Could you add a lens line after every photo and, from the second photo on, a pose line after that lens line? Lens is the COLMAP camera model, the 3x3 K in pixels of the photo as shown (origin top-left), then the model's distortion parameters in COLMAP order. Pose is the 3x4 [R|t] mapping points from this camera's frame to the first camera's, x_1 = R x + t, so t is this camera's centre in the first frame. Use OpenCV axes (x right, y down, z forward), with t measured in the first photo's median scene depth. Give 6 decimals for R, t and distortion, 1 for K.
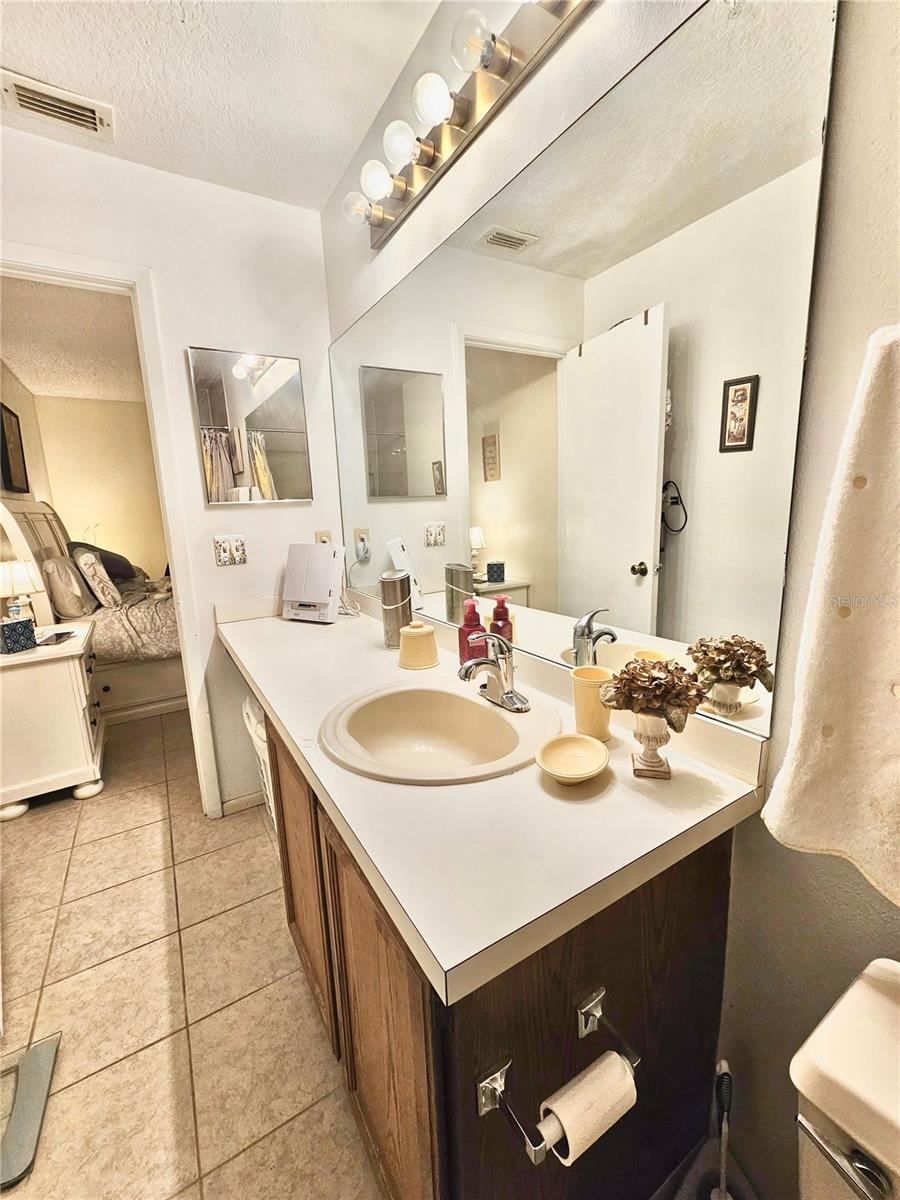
lens RADIAL K [[492.6, 0, 450.0], [0, 492.6, 600.0], [0, 0, 1]] dist [-0.000008, 0.000040]
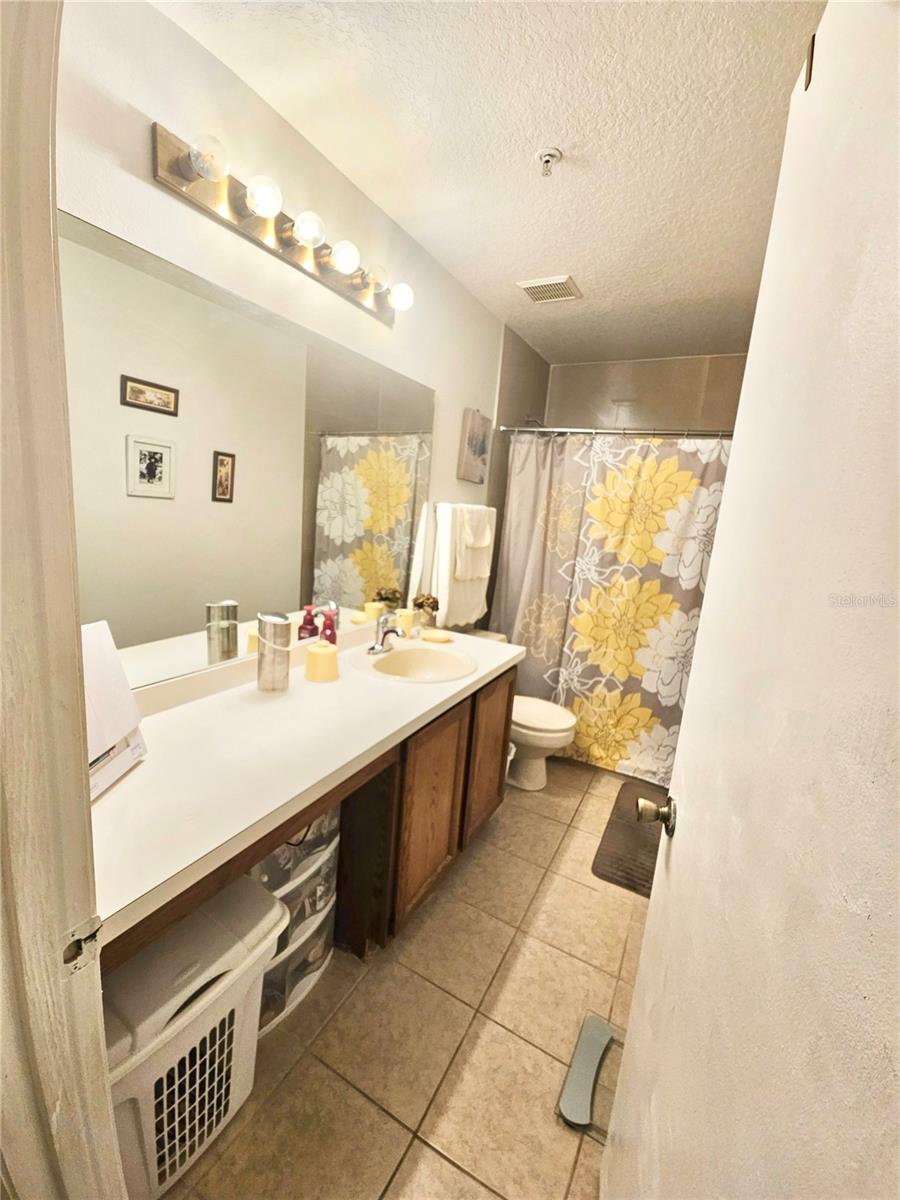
lens RADIAL K [[486.6, 0, 450.0], [0, 486.6, 600.0], [0, 0, 1]] dist [0.000246, 0.000002]
pose [[-0.504268, -0.162829, 0.848057, -1.202178], [0.103694, 0.963539, 0.246660, -0.321422], [-0.857299, 0.212321, -0.468997, 1.269431]]
